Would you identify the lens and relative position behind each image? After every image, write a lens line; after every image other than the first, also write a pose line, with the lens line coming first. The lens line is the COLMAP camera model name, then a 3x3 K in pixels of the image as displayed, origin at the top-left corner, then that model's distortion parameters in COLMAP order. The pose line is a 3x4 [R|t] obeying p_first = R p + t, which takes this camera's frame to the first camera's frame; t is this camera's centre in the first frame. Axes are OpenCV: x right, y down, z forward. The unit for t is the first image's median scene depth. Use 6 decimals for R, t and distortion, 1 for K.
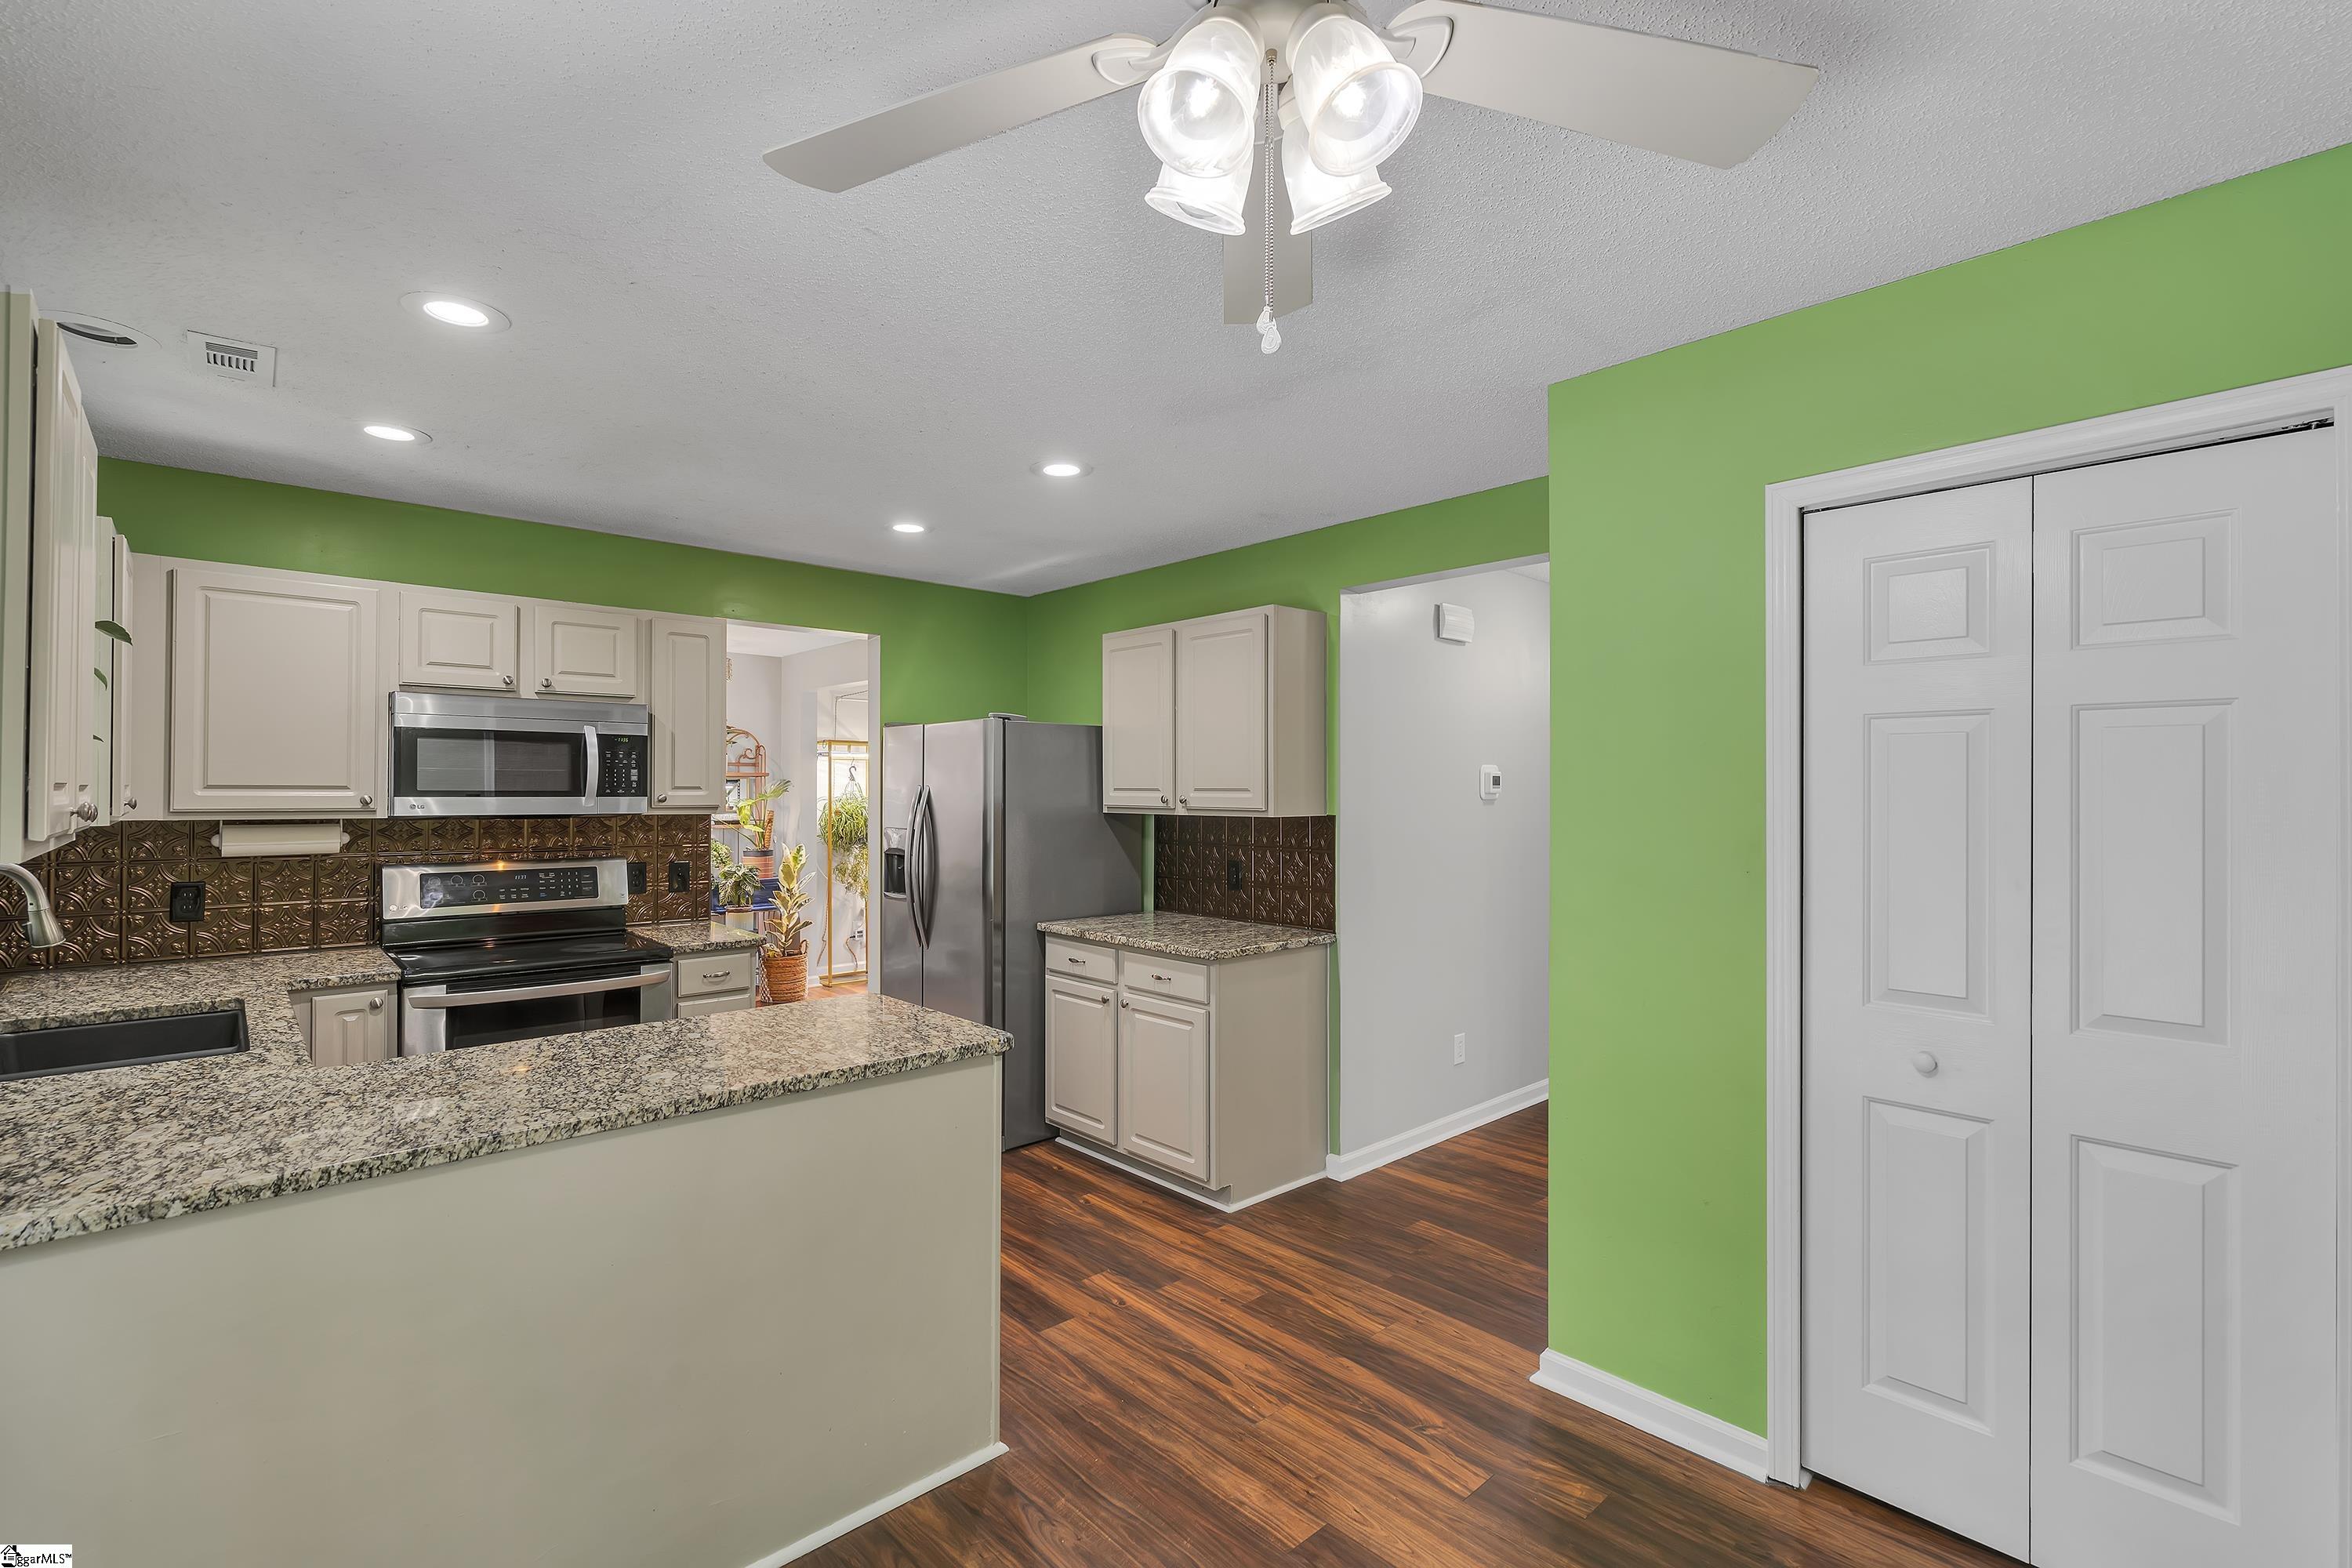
lens RADIAL K [[1062.7, 0, 1174.4], [0, 1062.7, 781.8], [0, 0, 1]] dist [0.000712, 0.000474]
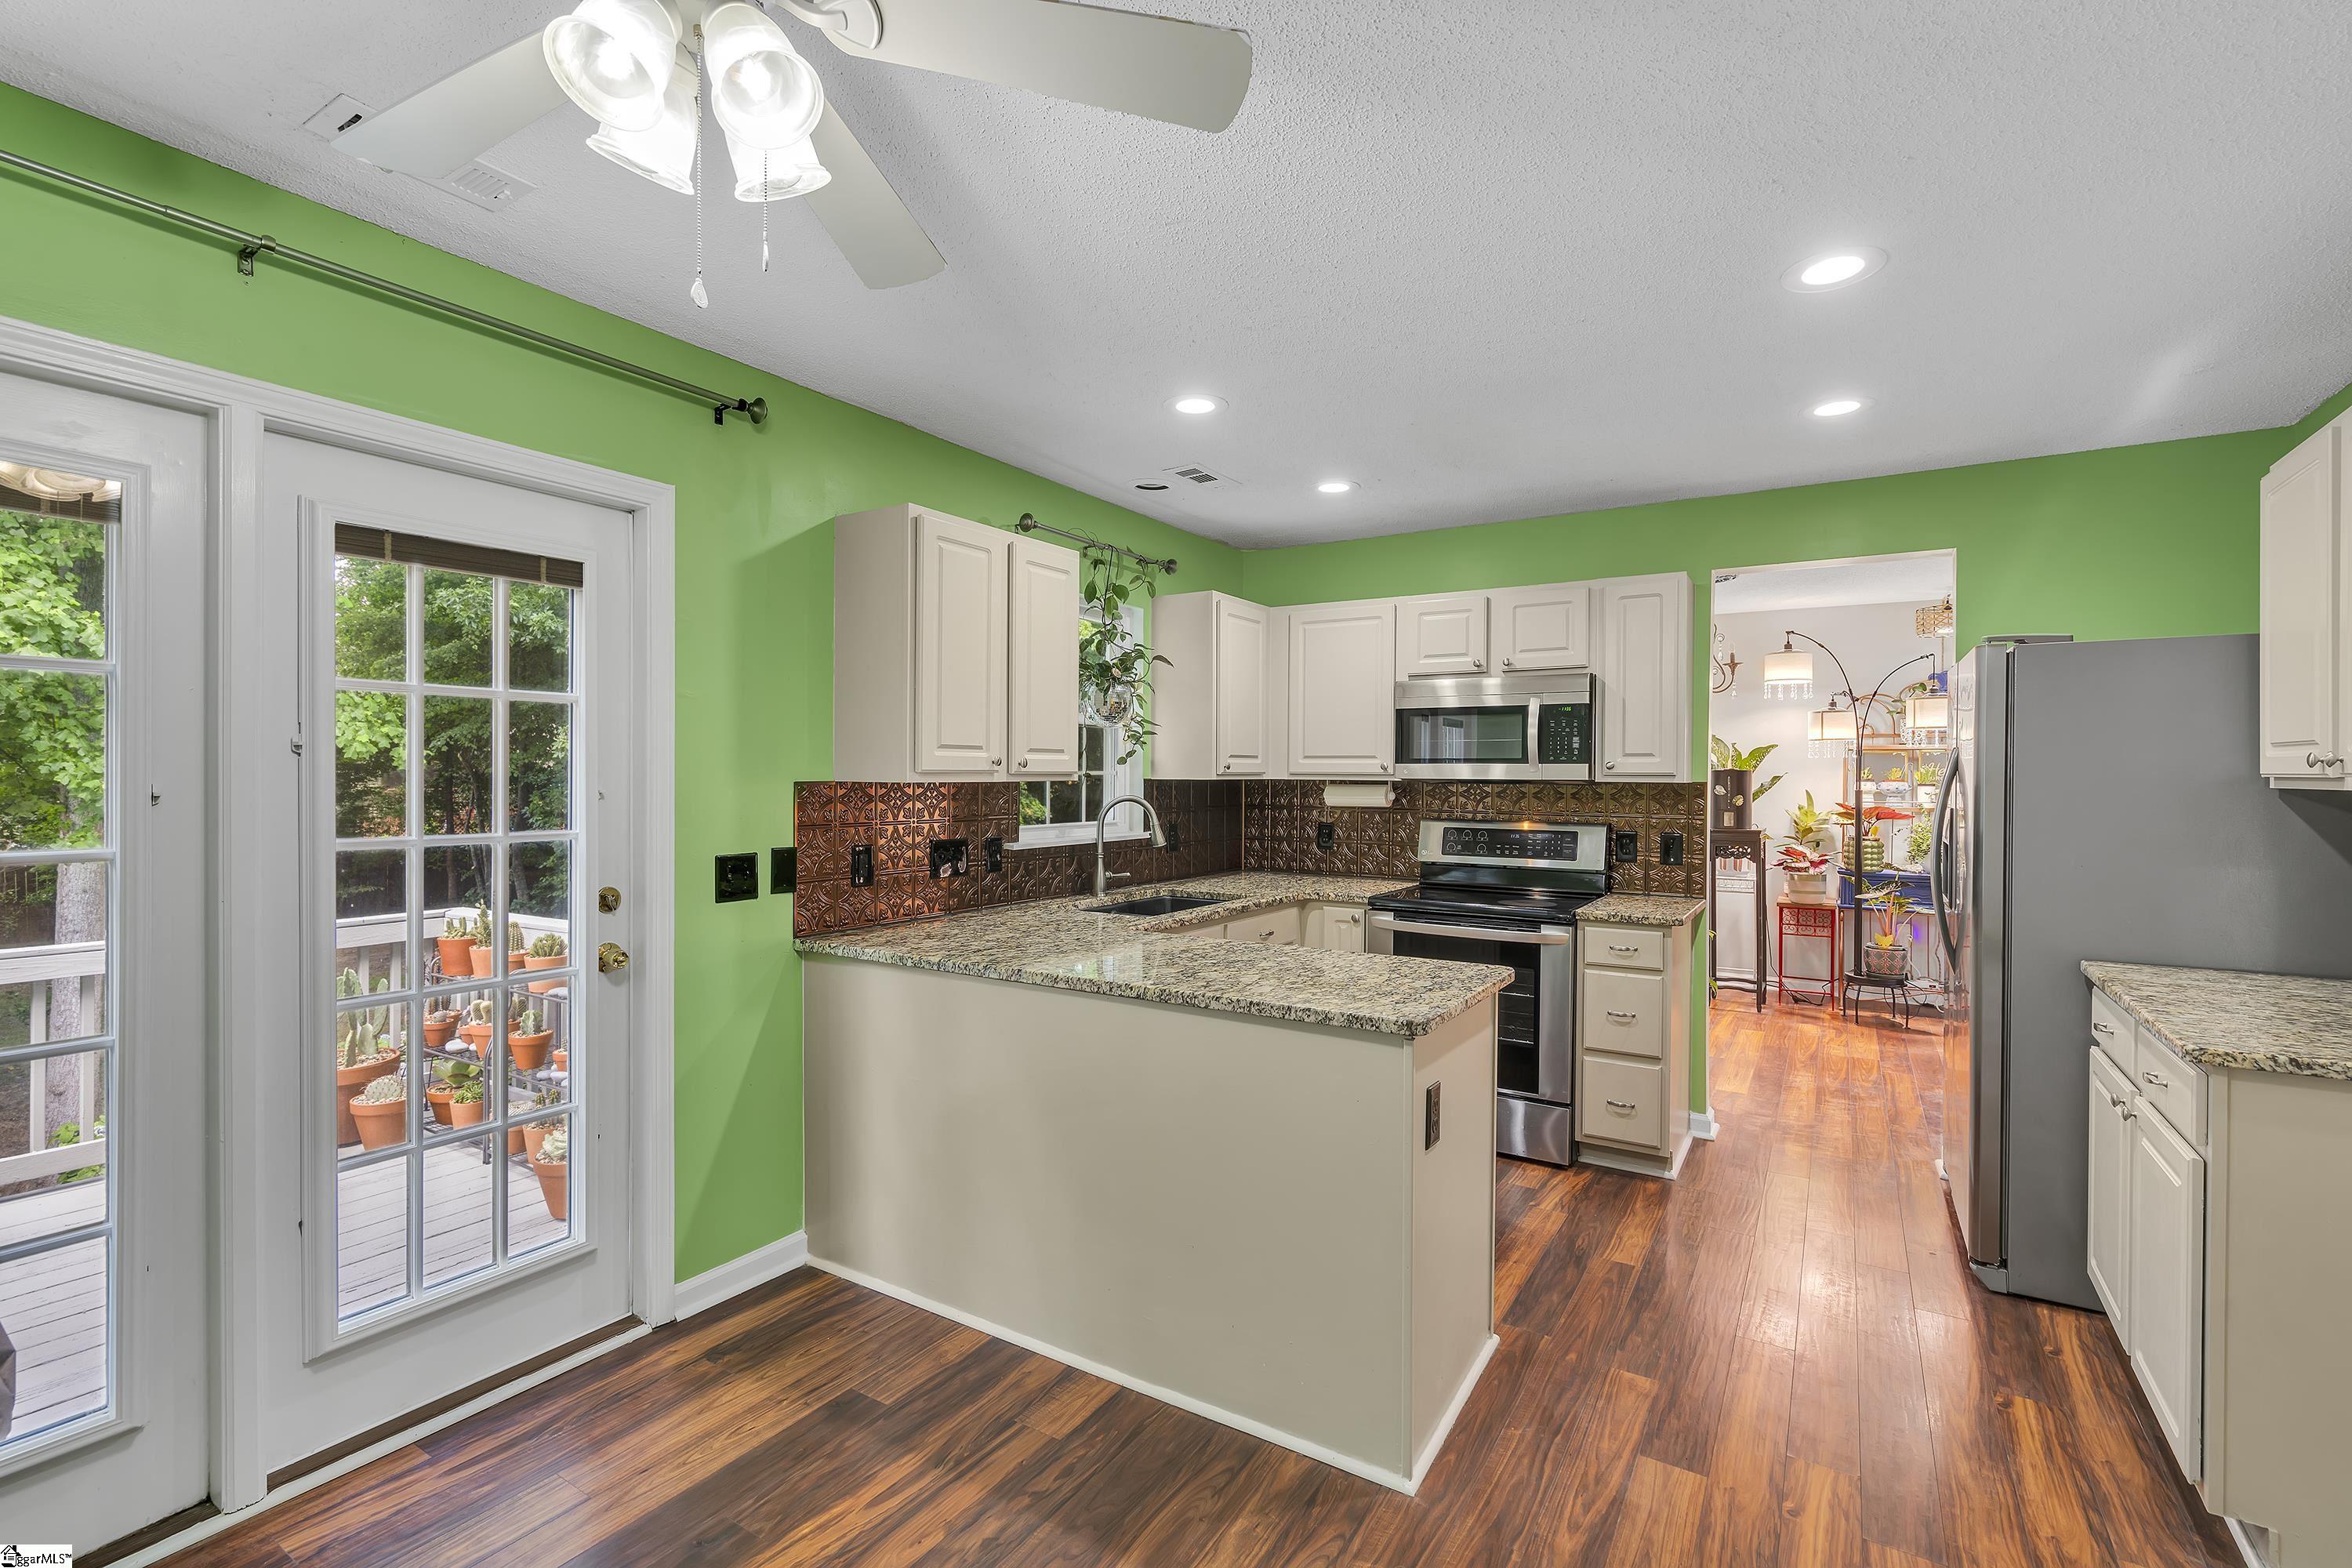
lens RADIAL K [[1062.7, 0, 1170.9], [0, 1062.7, 783.3], [0, 0, 1]] dist [0.000712, 0.000474]
pose [[0.249565, 0.006683, -0.968335, 0.404988], [0.003500, 0.999963, 0.007803, 0.024725], [0.968352, -0.005337, 0.249533, 0.381037]]
